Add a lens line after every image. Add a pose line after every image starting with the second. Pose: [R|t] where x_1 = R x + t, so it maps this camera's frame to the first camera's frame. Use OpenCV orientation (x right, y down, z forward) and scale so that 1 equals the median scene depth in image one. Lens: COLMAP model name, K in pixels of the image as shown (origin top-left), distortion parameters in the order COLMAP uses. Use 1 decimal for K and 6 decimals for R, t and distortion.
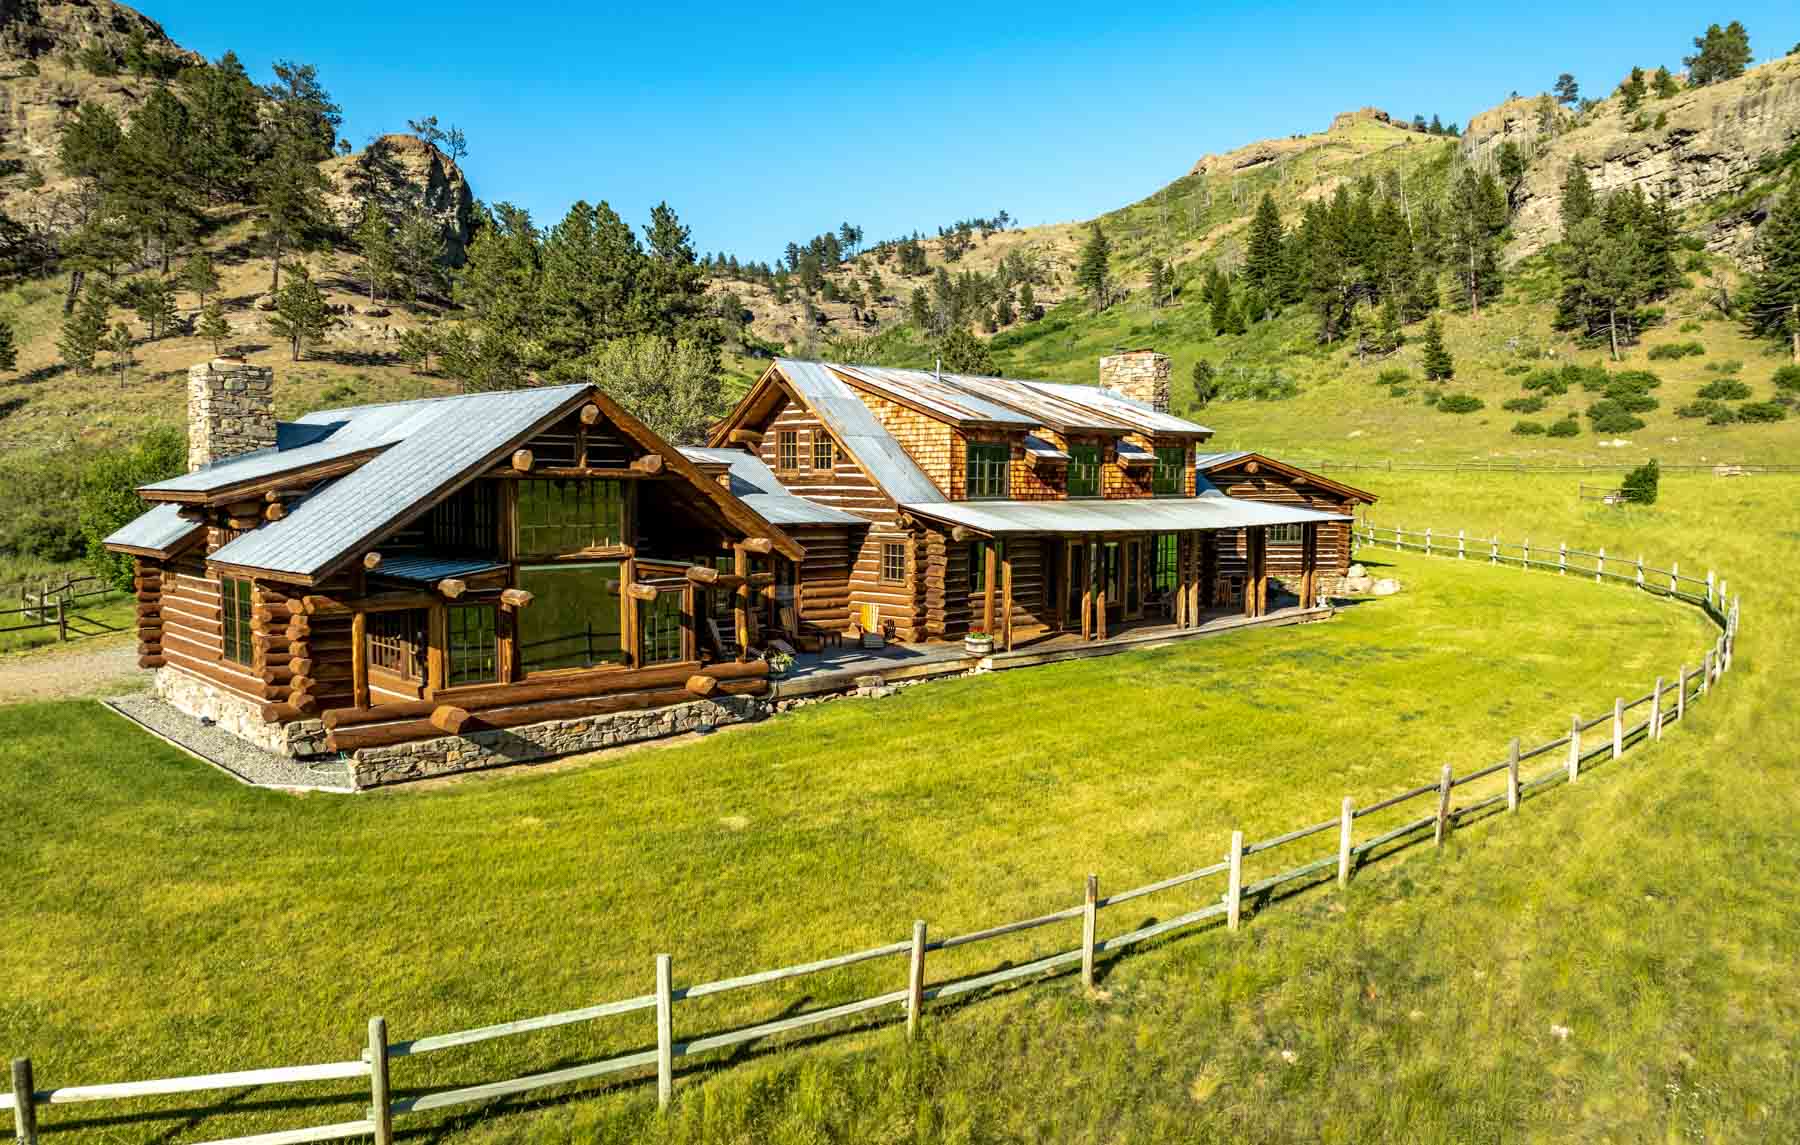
lens RADIAL K [[1270.3, 0, 900.0], [0, 1270.3, 572.5], [0, 0, 1]] dist [-0.028969, 0.002130]
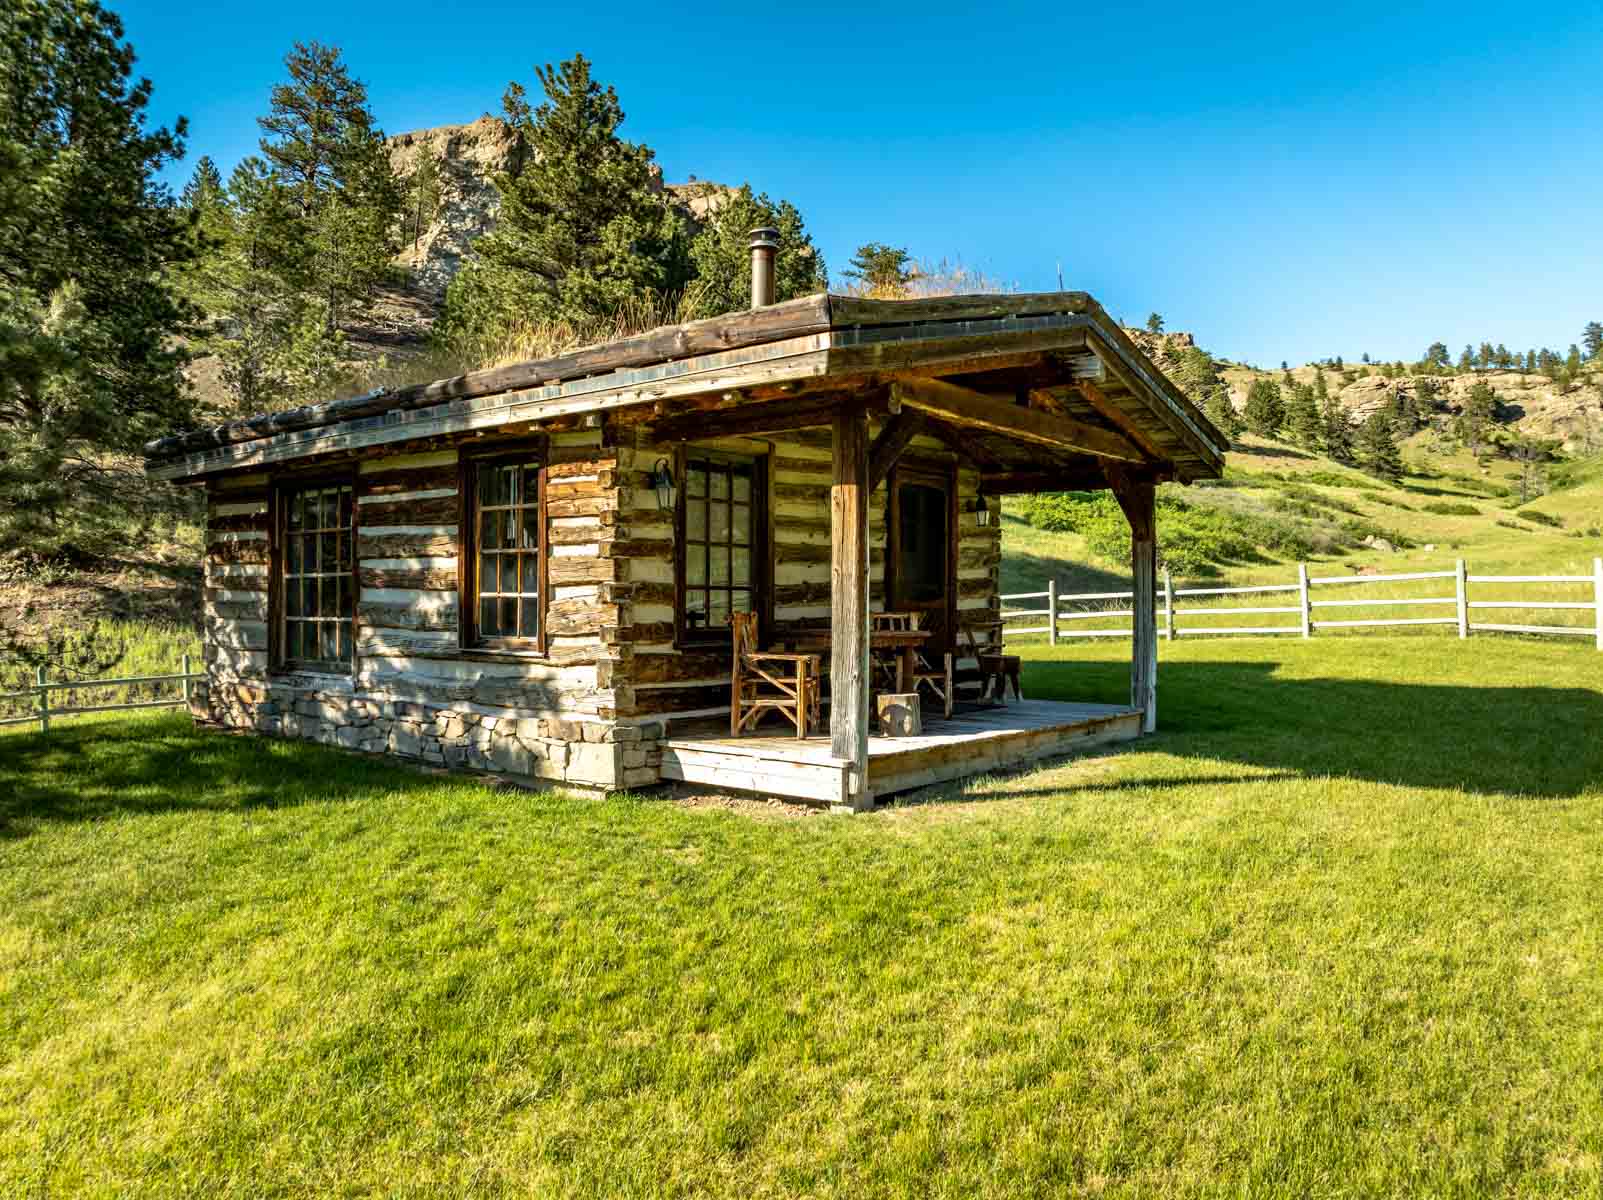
lens RADIAL K [[1126.3, 0, 800.7], [0, 1126.3, 605.0], [0, 0, 1]] dist [-0.030071, -0.000702]
pose [[0.730495, 0.002956, -0.682912, 0.149231], [-0.052826, 0.997239, -0.052190, -0.059776], [0.680872, 0.074200, 0.728634, 0.688453]]
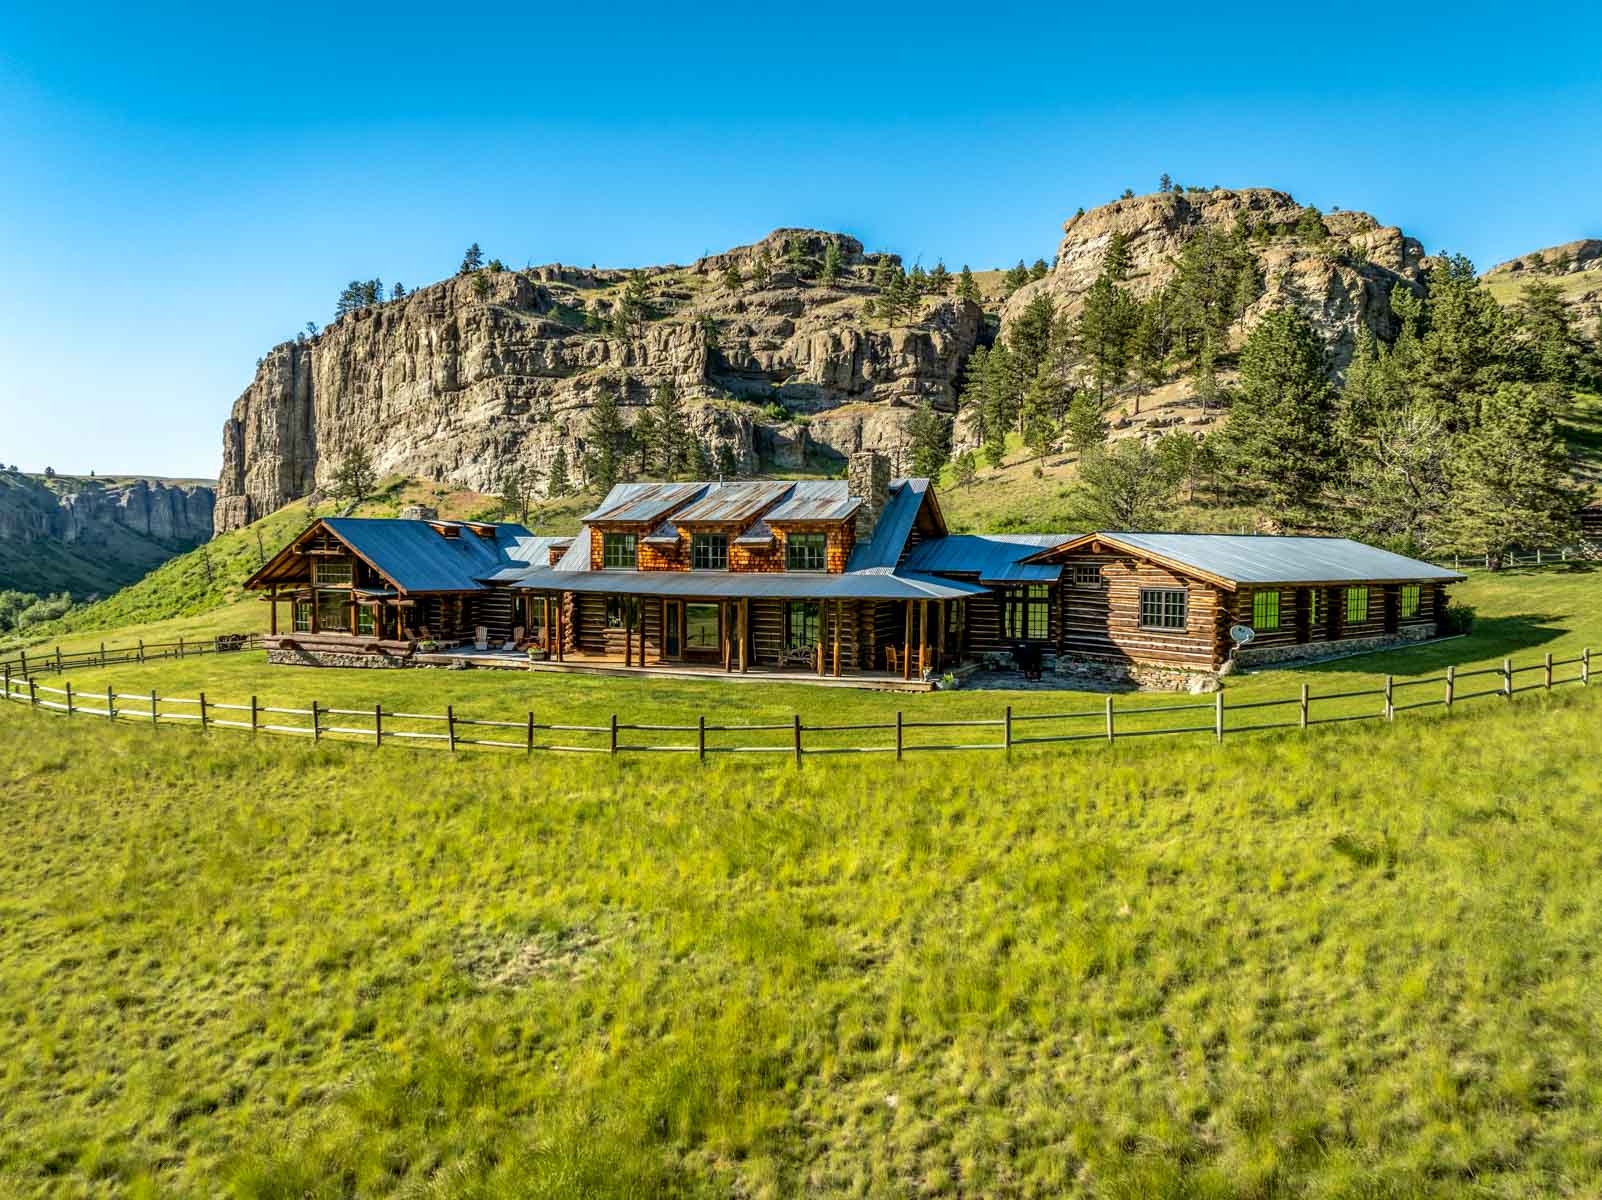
lens RADIAL K [[1125.6, 0, 800.2], [0, 1125.6, 605.0], [0, 0, 1]] dist [-0.030071, -0.000702]
pose [[0.394753, 0.046378, -0.917616, 0.380149], [-0.071894, 0.997222, 0.019472, -0.015300], [0.915970, 0.058285, 0.396990, 0.176286]]
